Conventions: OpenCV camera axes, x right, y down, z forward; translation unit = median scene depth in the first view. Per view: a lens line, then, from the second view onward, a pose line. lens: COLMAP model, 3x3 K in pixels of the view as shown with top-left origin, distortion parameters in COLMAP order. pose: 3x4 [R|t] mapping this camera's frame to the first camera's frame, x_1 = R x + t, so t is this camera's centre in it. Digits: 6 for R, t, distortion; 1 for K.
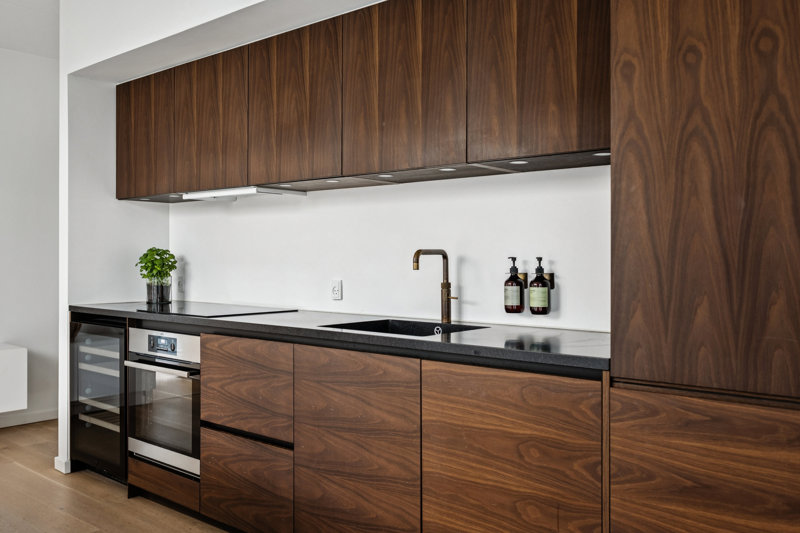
lens RADIAL K [[703.8, 0, 400.0], [0, 703.8, 266.5], [0, 0, 1]] dist [-0.006746, -0.003907]
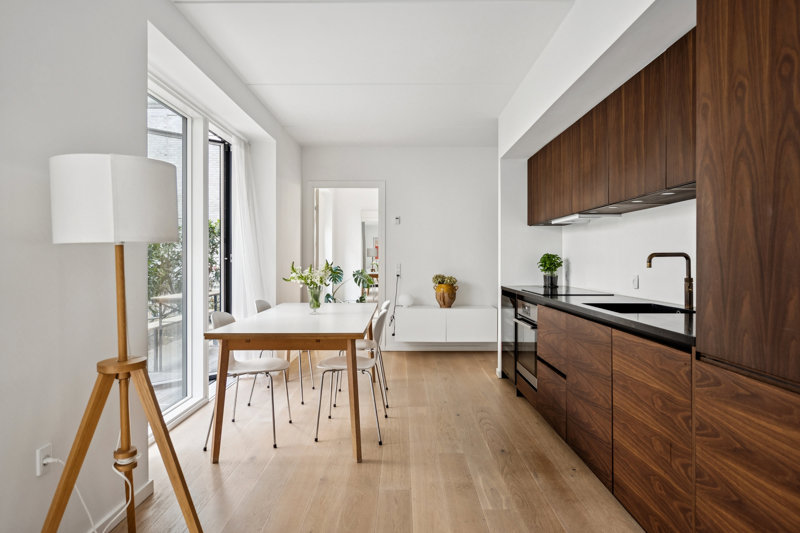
lens RADIAL K [[461.6, 0, 400.0], [0, 461.6, 266.5], [0, 0, 1]] dist [-0.001352, -0.001136]
pose [[0.659597, 0.006051, -0.751595, 0.418049], [-0.003345, 0.999981, 0.005116, -0.000455], [0.751612, -0.000860, 0.659605, 0.028082]]
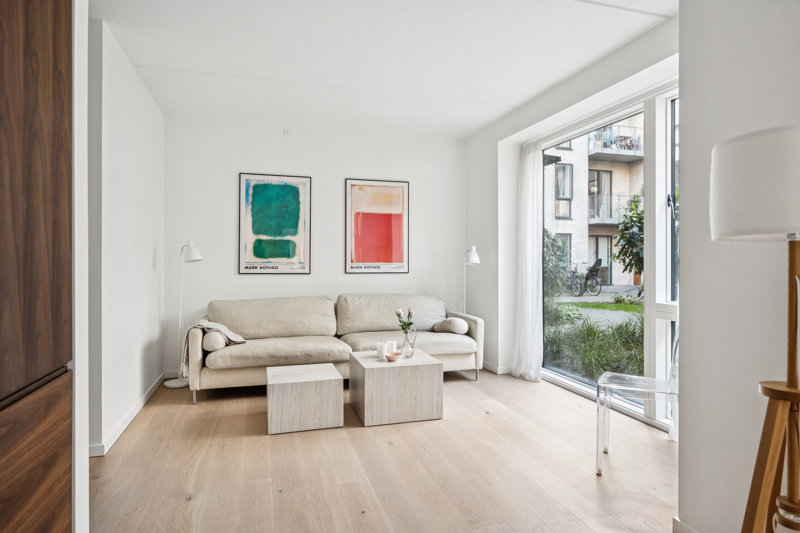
lens RADIAL K [[481.0, 0, 418.3], [0, 481.0, 261.8], [0, 0, 1]] dist [-0.029417, -0.001005]
pose [[-0.849246, -0.005620, 0.527968, -0.260518], [0.001303, 0.999918, 0.012738, -0.009205], [-0.527996, 0.011505, -0.849169, 0.861226]]
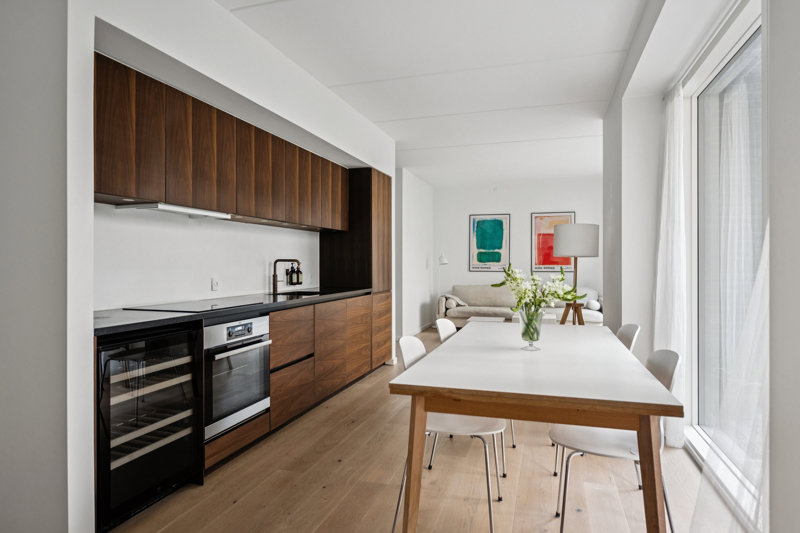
lens RADIAL K [[461.6, 0, 400.0], [0, 461.6, 266.5], [0, 0, 1]] dist [-0.001352, -0.001136]
pose [[-0.385161, -0.009845, 0.922797, -1.648053], [0.007768, 0.999873, 0.013910, -0.022387], [-0.922817, 0.012526, -0.385035, 1.407897]]
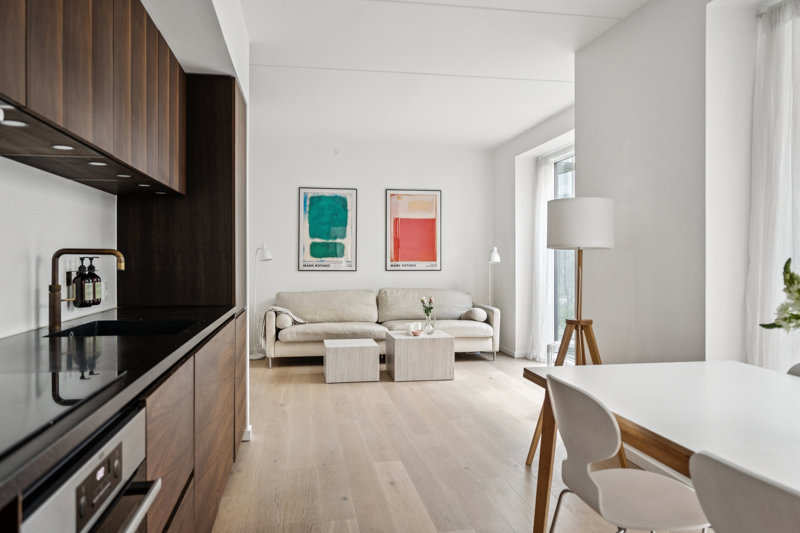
lens RADIAL K [[584.1, 0, 400.0], [0, 584.1, 266.5], [0, 0, 1]] dist [0.001066, 0.000124]
pose [[-0.760855, -0.011352, 0.648823, -0.918191], [0.003788, 0.999752, 0.021934, -0.018990], [-0.648911, 0.019146, -0.760624, 1.514527]]
